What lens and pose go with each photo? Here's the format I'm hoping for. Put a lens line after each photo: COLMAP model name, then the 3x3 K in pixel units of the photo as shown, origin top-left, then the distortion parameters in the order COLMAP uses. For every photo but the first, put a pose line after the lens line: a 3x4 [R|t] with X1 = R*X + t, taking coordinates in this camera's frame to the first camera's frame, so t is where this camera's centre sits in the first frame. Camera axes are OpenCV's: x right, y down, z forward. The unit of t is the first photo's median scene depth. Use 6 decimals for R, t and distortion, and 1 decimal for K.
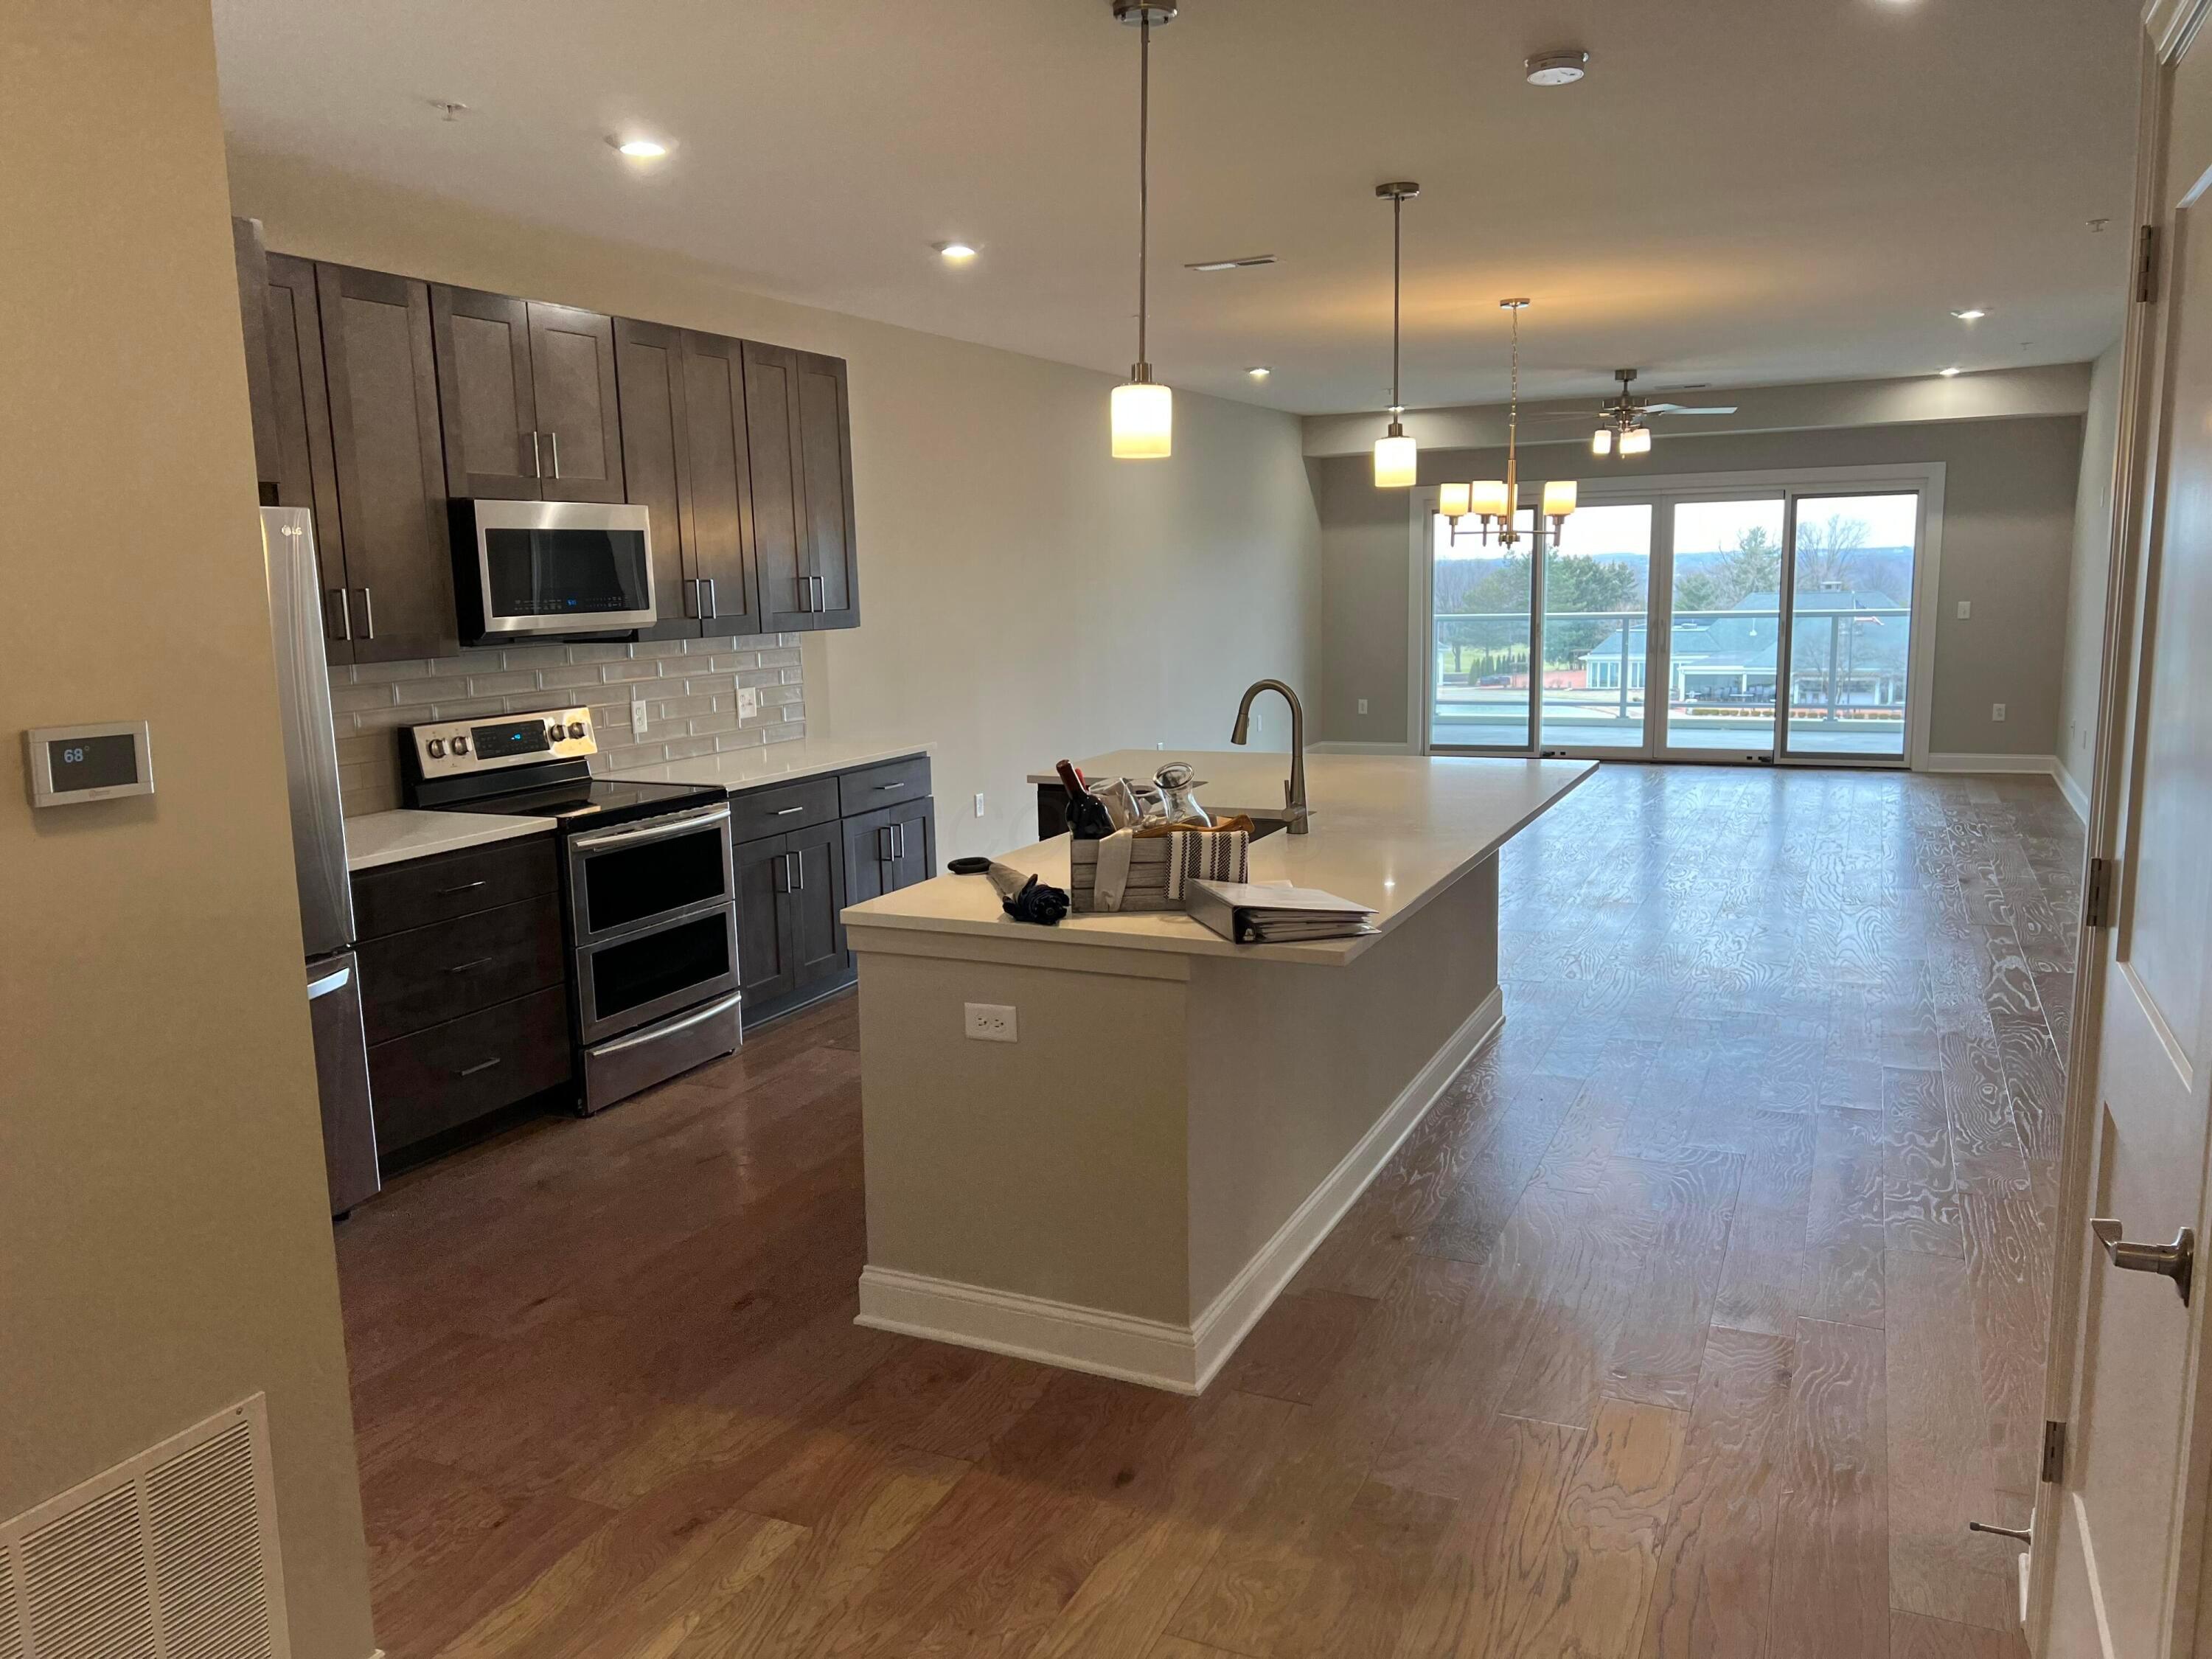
lens RADIAL K [[1644.0, 0, 1057.0], [0, 1644.0, 822.7], [0, 0, 1]] dist [0.155697, -0.263720]
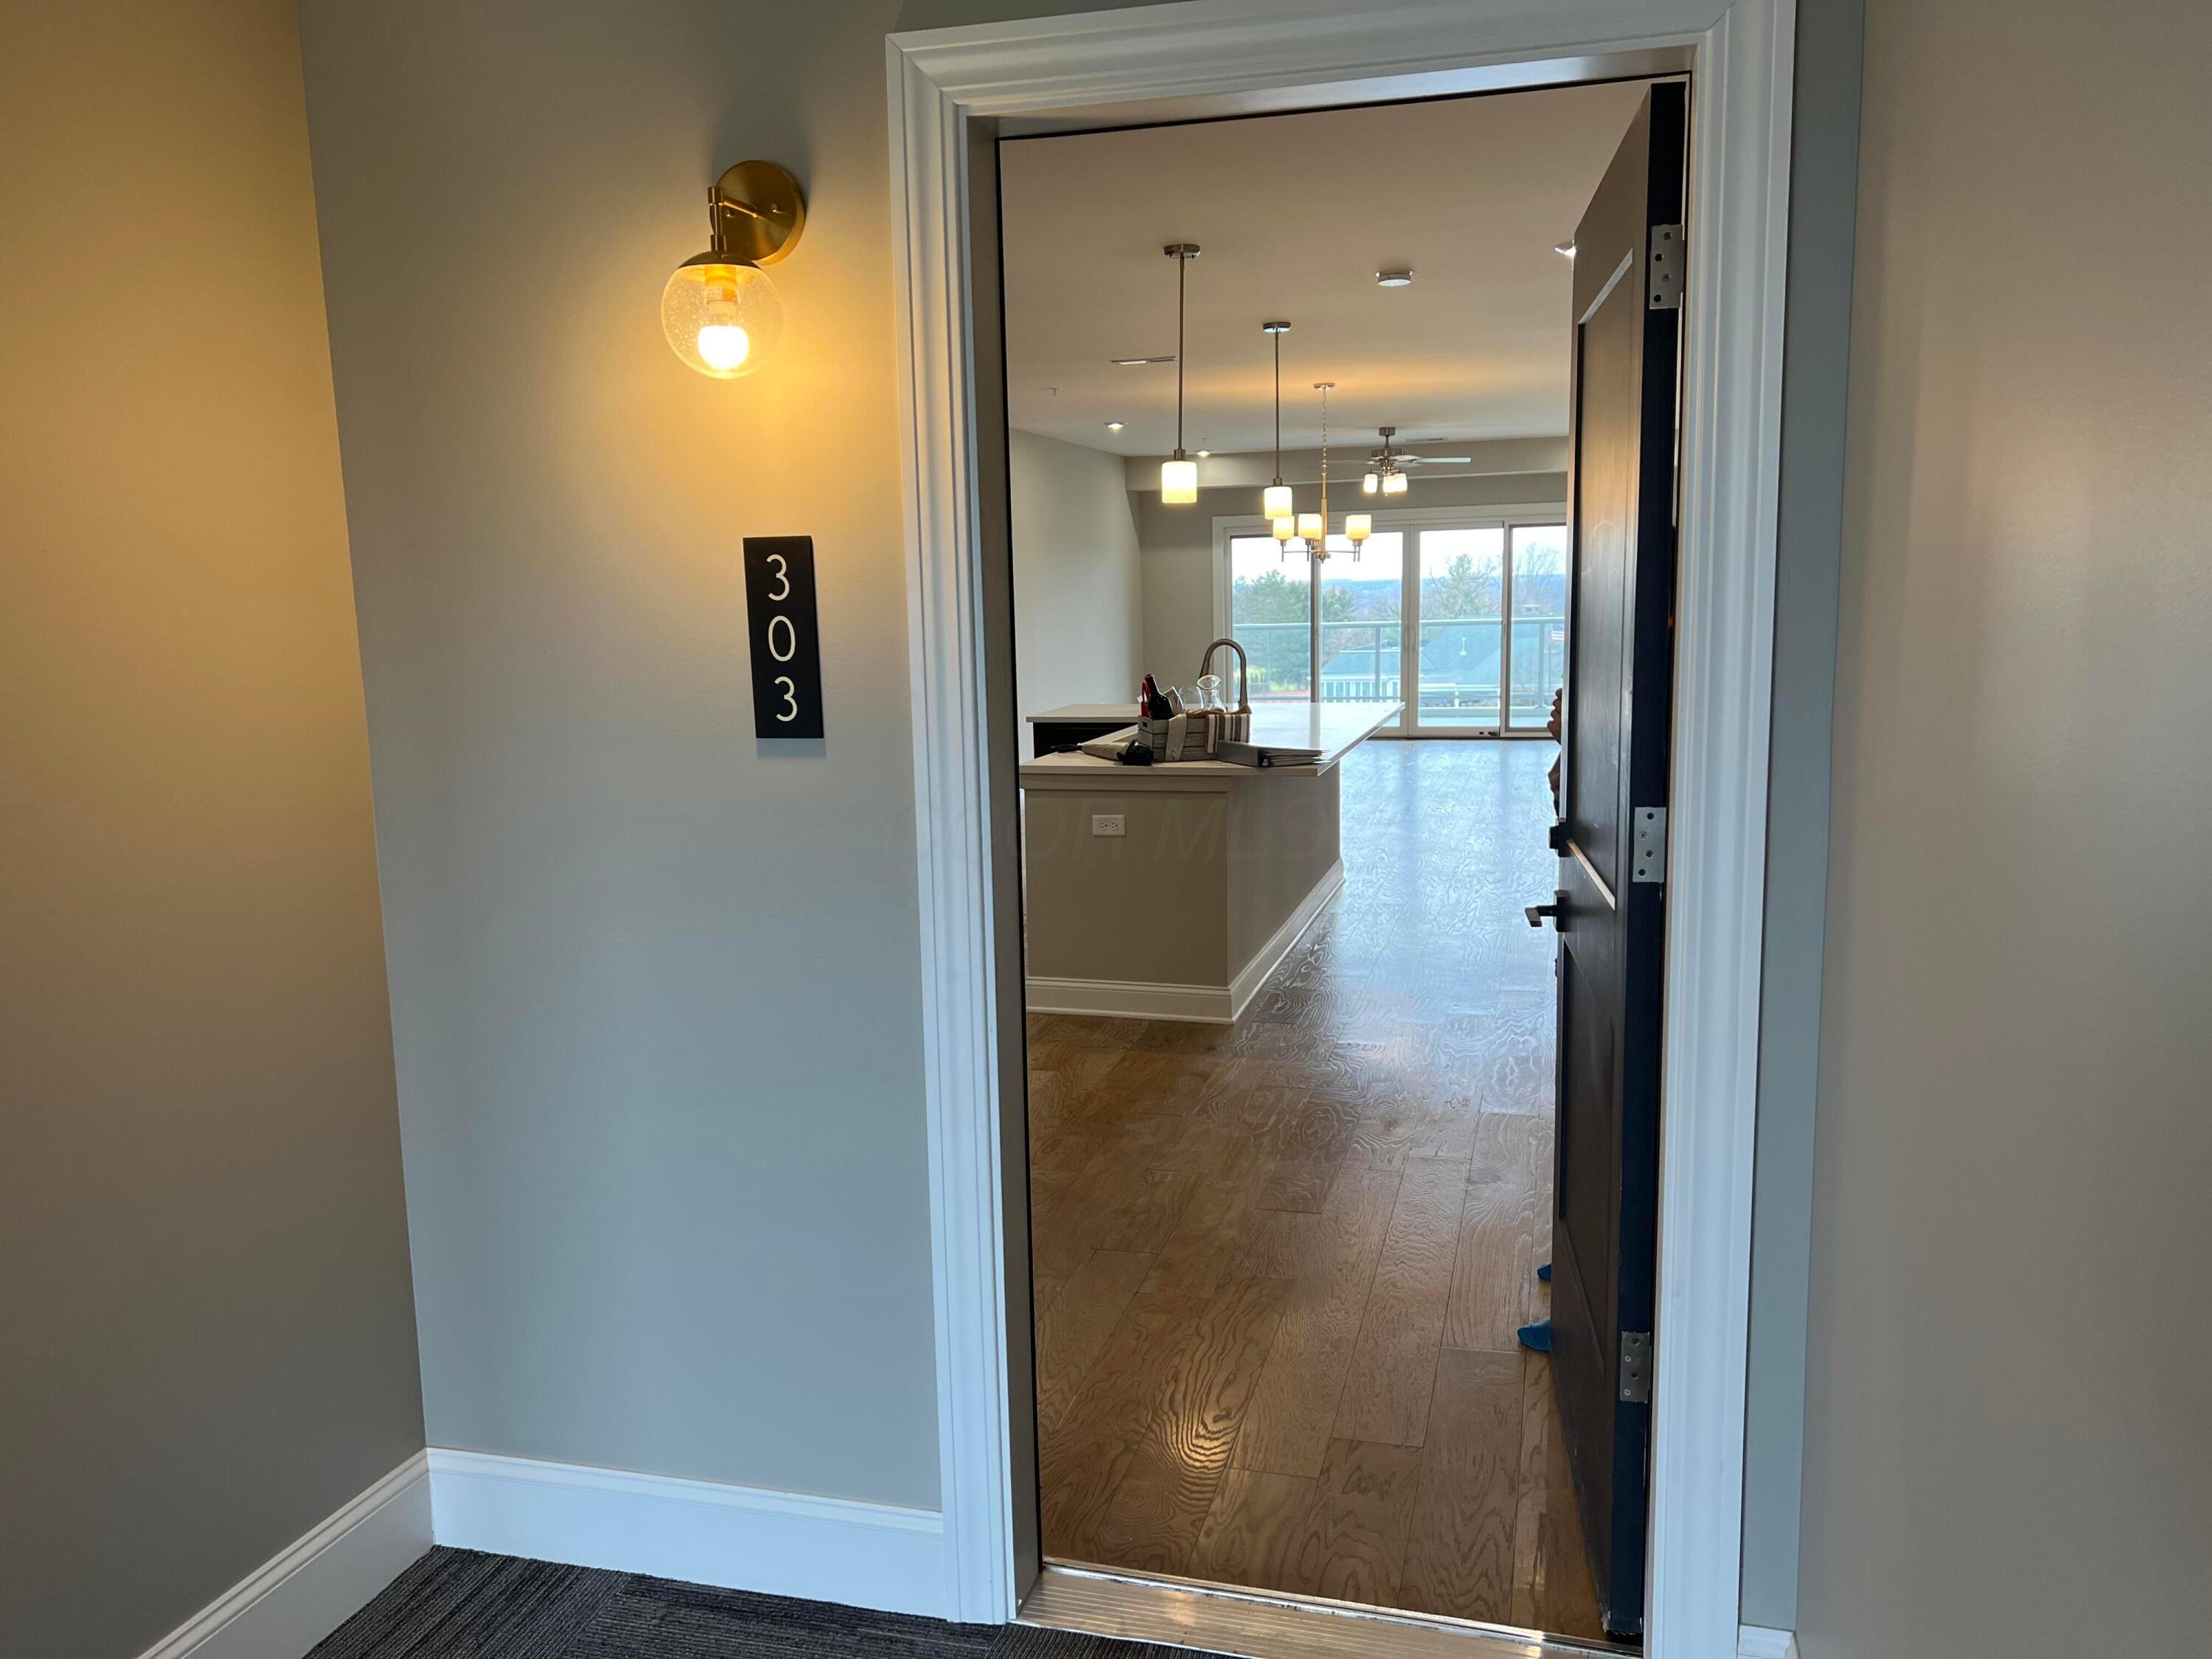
lens RADIAL K [[1644.0, 0, 1057.0], [0, 1644.0, 822.7], [0, 0, 1]] dist [0.155697, -0.263720]
pose [[0.988257, -0.022068, 0.151201, -0.116650], [0.024121, 0.999640, -0.011758, 0.044710], [-0.150887, 0.015268, 0.988433, -0.233347]]
